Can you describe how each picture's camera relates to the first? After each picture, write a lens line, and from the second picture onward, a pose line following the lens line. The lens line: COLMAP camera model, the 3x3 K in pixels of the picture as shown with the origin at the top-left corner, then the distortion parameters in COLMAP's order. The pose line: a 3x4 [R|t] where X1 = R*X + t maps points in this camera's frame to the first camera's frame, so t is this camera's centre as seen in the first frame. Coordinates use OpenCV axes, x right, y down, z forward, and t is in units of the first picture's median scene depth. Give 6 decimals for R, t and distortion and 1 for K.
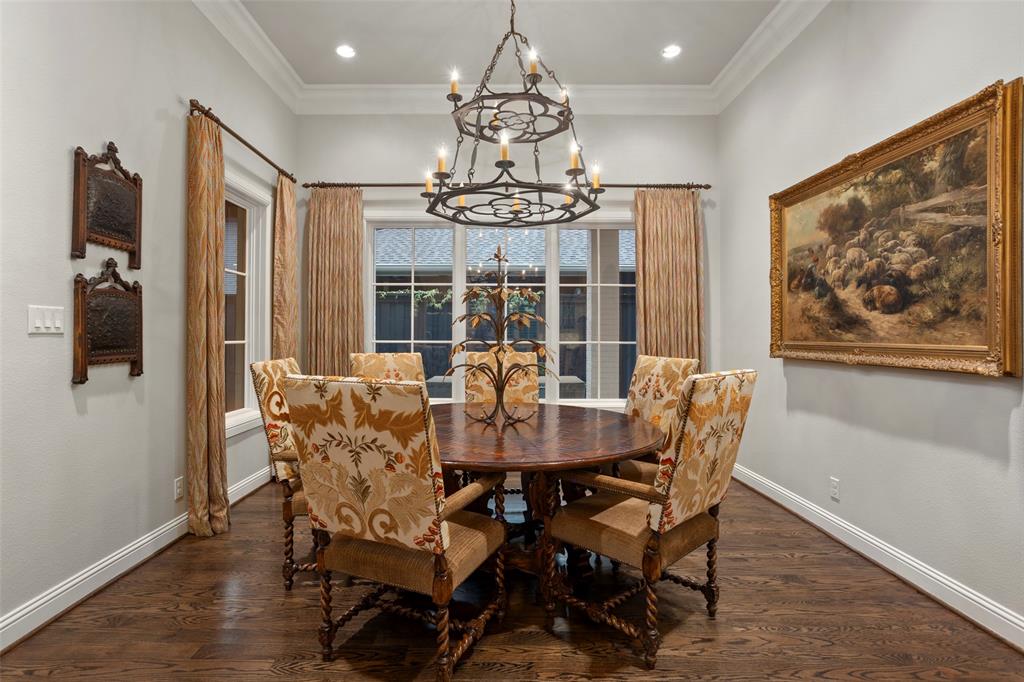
lens RADIAL K [[511.7, 0, 446.2], [0, 511.7, 323.3], [0, 0, 1]] dist [-0.011252, 0.007038]
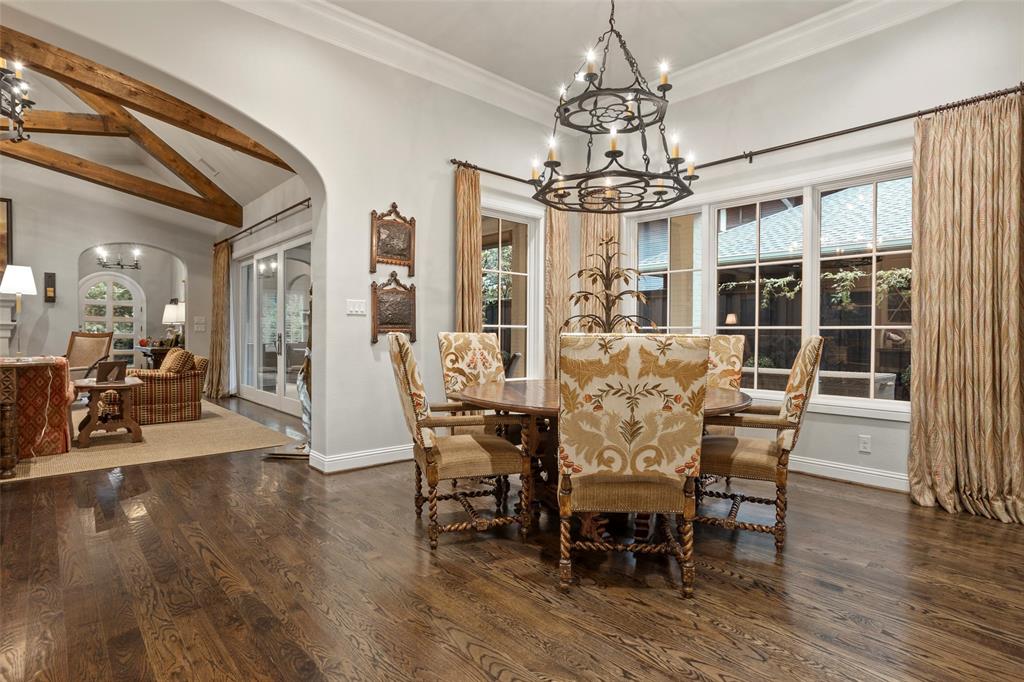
lens RADIAL K [[511.7, 0, 515.8], [0, 511.7, 338.5], [0, 0, 1]] dist [-0.011252, 0.007038]
pose [[0.695662, 0.012927, -0.718253, 0.709055], [0.006483, 0.999684, 0.024271, 0.048176], [0.718340, -0.021540, 0.695359, 0.086174]]
